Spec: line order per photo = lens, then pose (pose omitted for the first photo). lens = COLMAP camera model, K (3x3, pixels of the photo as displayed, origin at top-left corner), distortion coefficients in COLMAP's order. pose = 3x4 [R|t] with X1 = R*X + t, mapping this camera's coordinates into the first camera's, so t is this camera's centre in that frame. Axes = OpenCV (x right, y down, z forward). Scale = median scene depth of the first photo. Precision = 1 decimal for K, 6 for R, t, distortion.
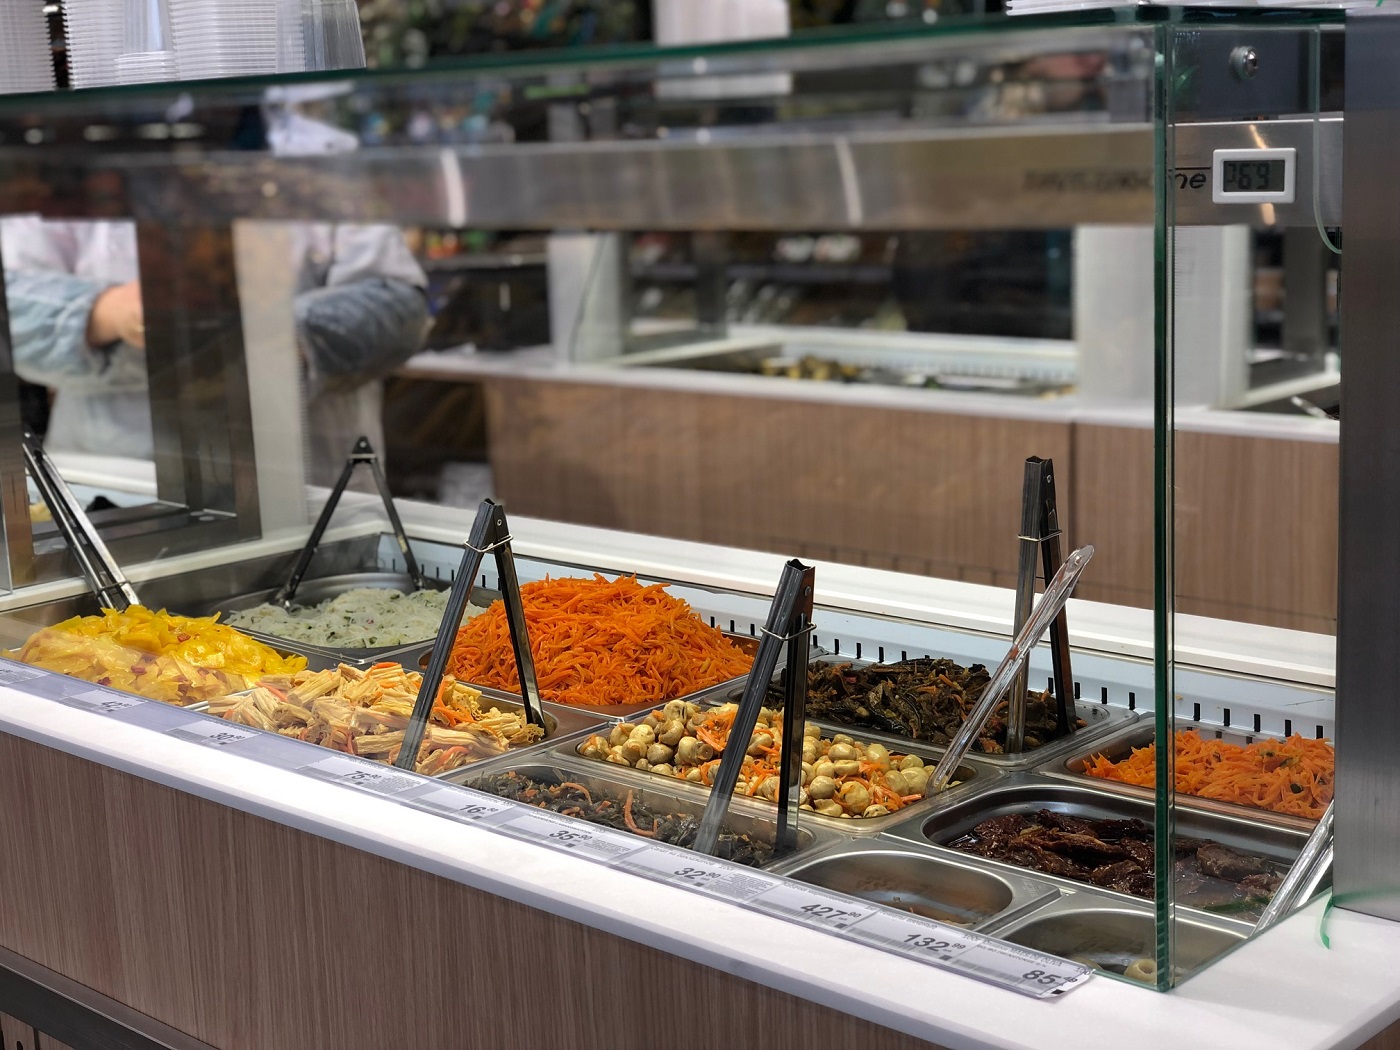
lens RADIAL K [[2120.1, 0, 700.0], [0, 2120.1, 525.0], [0, 0, 1]] dist [0.091246, -0.073943]
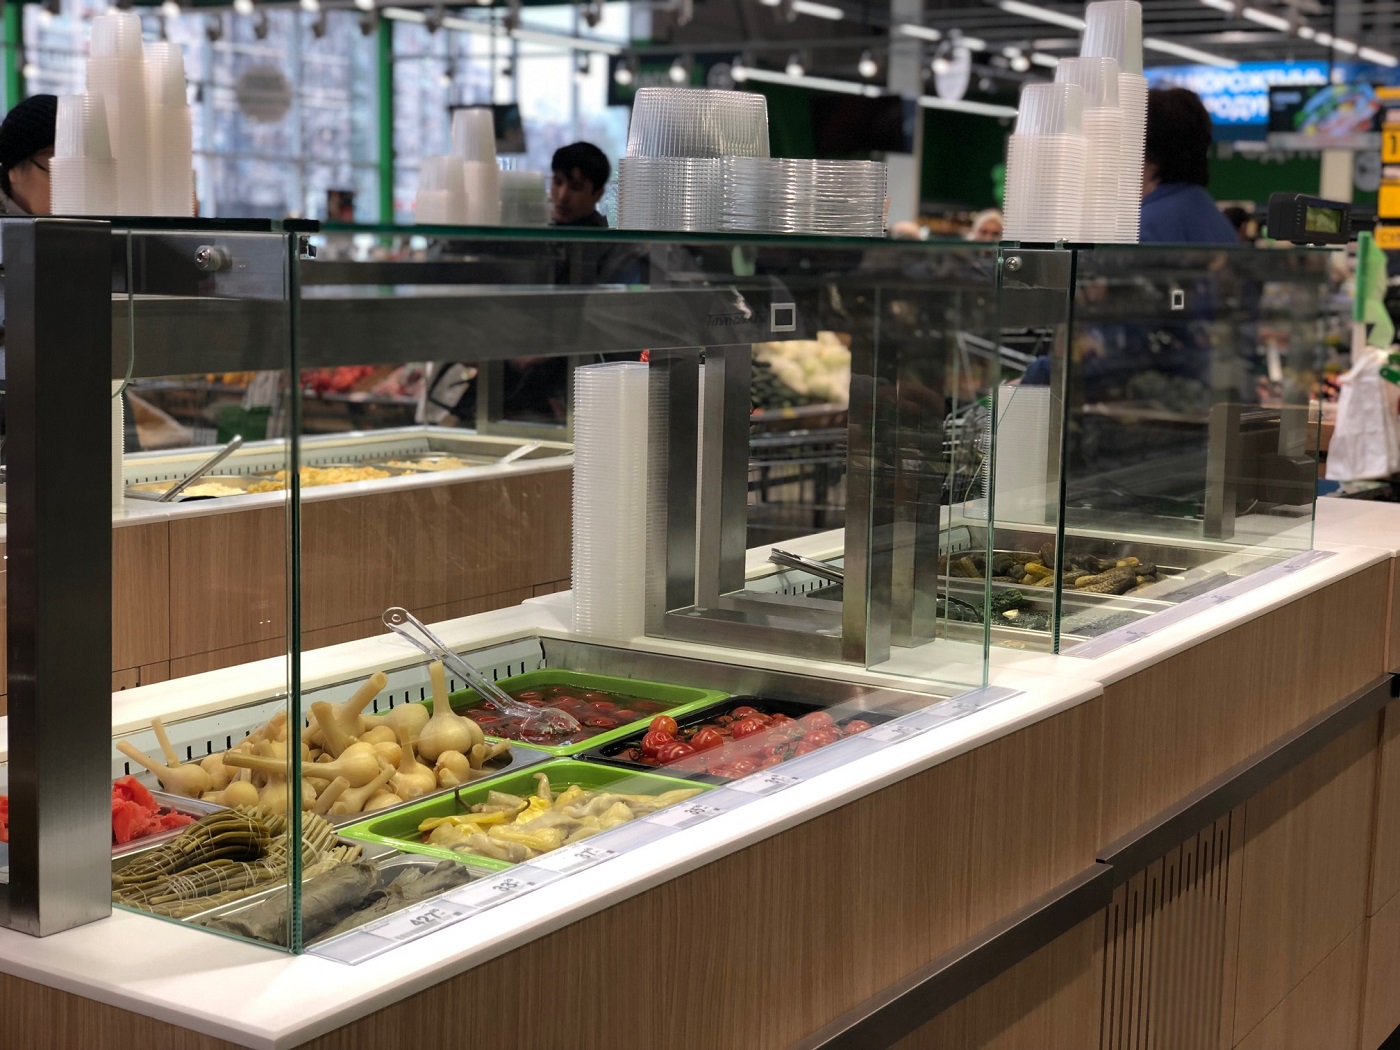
lens RADIAL K [[2120.1, 0, 700.0], [0, 2120.1, 525.0], [0, 0, 1]] dist [0.091246, -0.073943]
pose [[-0.189896, -0.090727, 0.977603, -1.086127], [0.162670, 0.979052, 0.122459, -0.153750], [-0.968235, 0.182281, -0.171159, 0.970467]]
